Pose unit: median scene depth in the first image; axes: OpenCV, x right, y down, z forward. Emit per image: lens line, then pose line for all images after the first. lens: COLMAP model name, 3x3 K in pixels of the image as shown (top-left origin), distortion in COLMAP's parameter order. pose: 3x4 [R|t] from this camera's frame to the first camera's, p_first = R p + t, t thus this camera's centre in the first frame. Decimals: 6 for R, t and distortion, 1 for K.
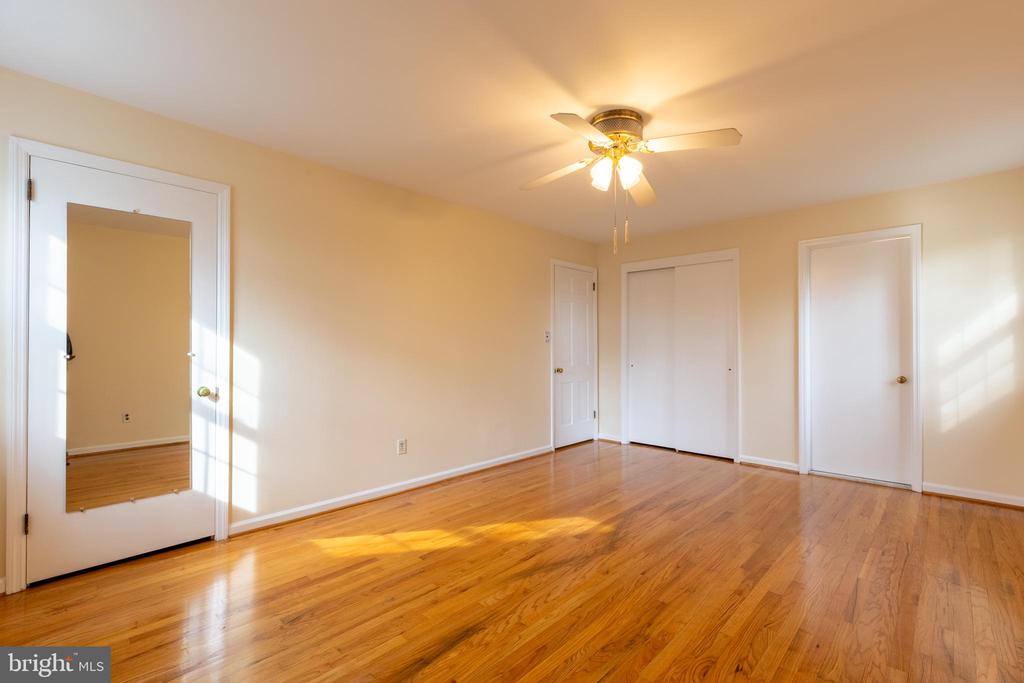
lens RADIAL K [[457.1, 0, 513.9], [0, 457.1, 342.2], [0, 0, 1]] dist [0.000833, -0.001358]
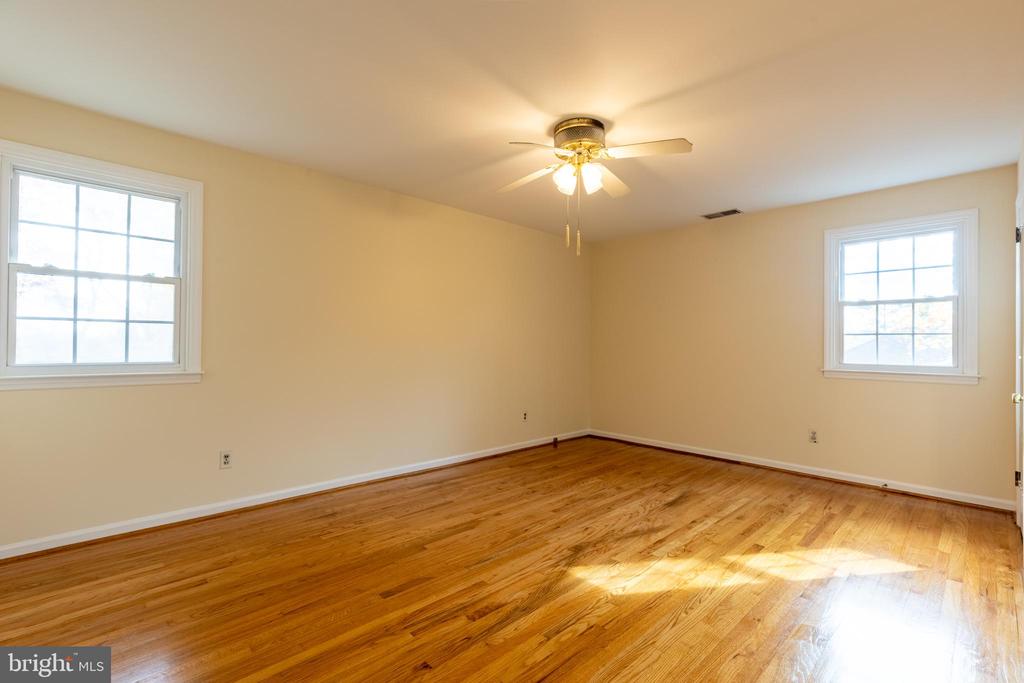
lens RADIAL K [[457.1, 0, 514.6], [0, 457.1, 338.8], [0, 0, 1]] dist [0.000833, -0.001358]
pose [[-0.999238, -0.009722, 0.037806, 0.348658], [-0.010561, 0.999701, -0.022072, 0.023371], [-0.037580, -0.022455, -0.999041, 2.191776]]
